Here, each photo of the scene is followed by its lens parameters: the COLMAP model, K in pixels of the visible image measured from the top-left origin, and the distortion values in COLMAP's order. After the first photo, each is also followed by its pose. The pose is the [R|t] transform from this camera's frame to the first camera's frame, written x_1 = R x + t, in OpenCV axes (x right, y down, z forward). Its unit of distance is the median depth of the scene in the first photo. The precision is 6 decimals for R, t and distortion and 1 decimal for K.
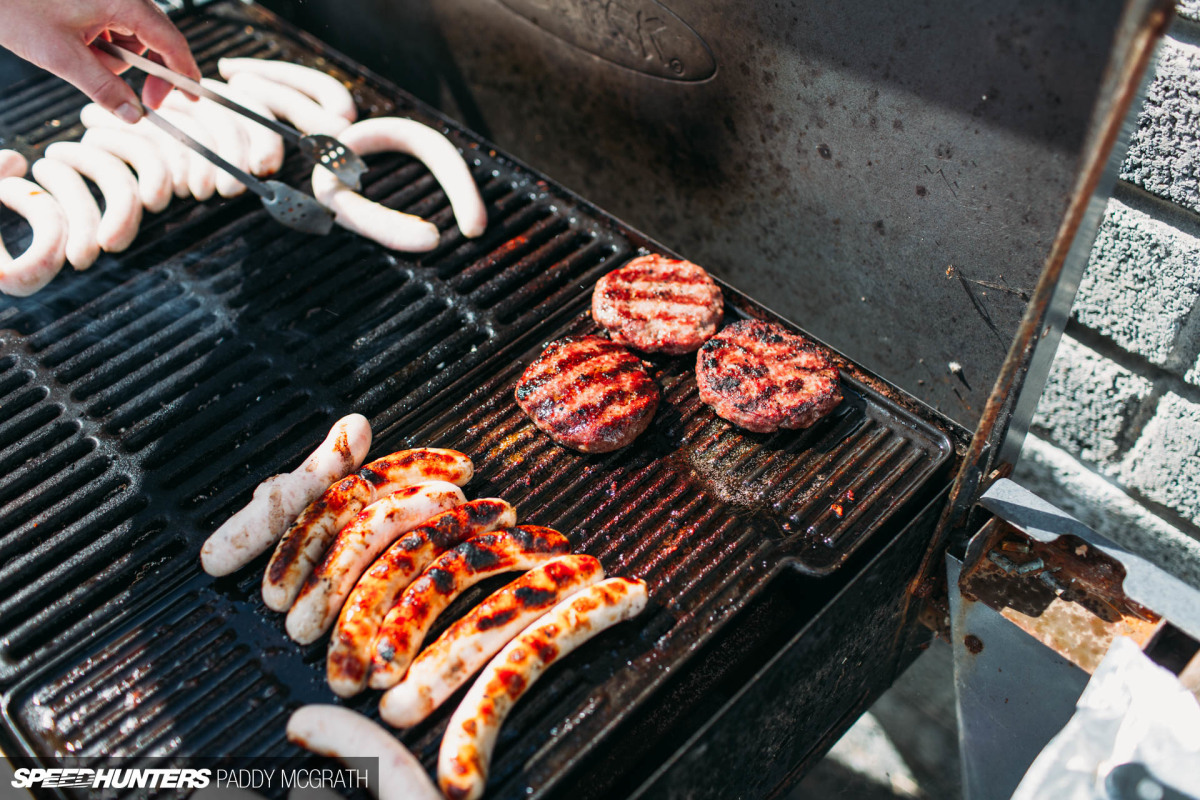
lens RADIAL K [[1184.3, 0, 600.7], [0, 1184.3, 400.0], [0, 0, 1]] dist [0.003741, 0.000000]
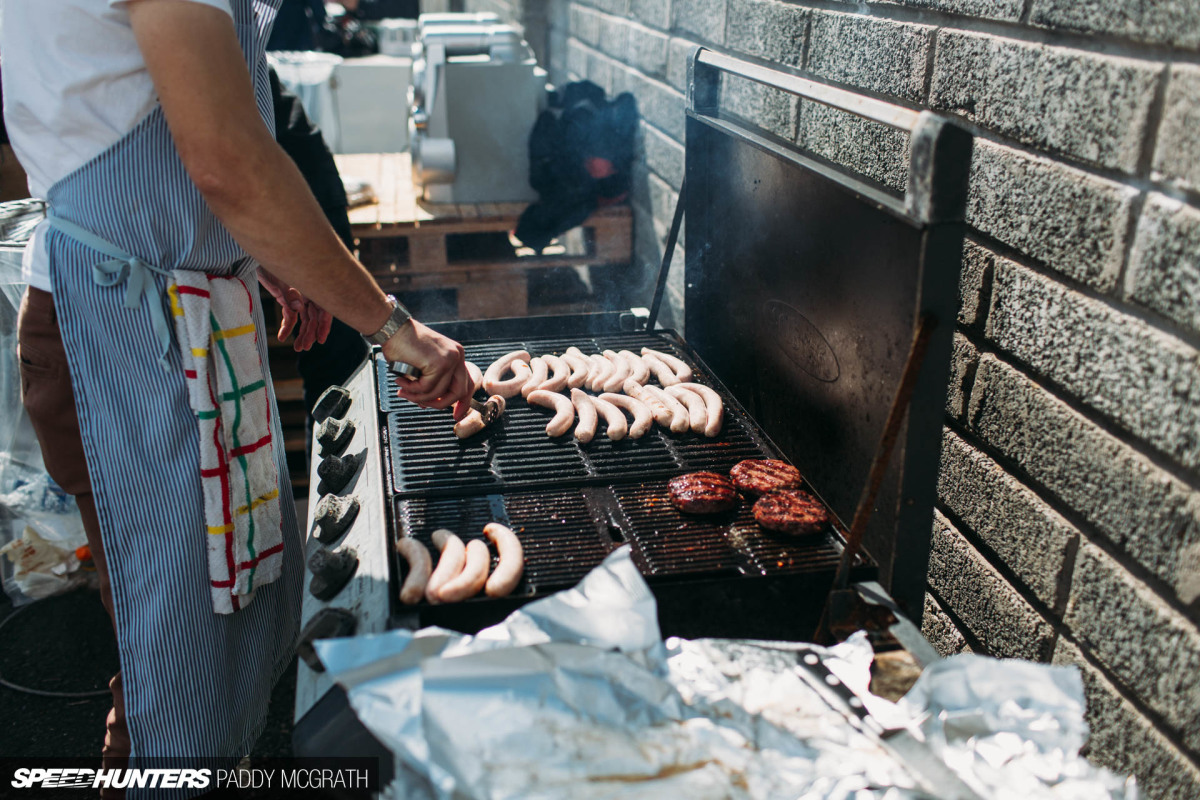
lens RADIAL K [[1184.3, 0, 598.8], [0, 1184.3, 399.5], [0, 0, 1]] dist [0.003741, 0.000000]
pose [[0.830782, 0.235788, -0.504188, 0.736585], [-0.431636, 0.844835, -0.316140, 0.511917], [0.351413, 0.480269, 0.803648, -0.621268]]
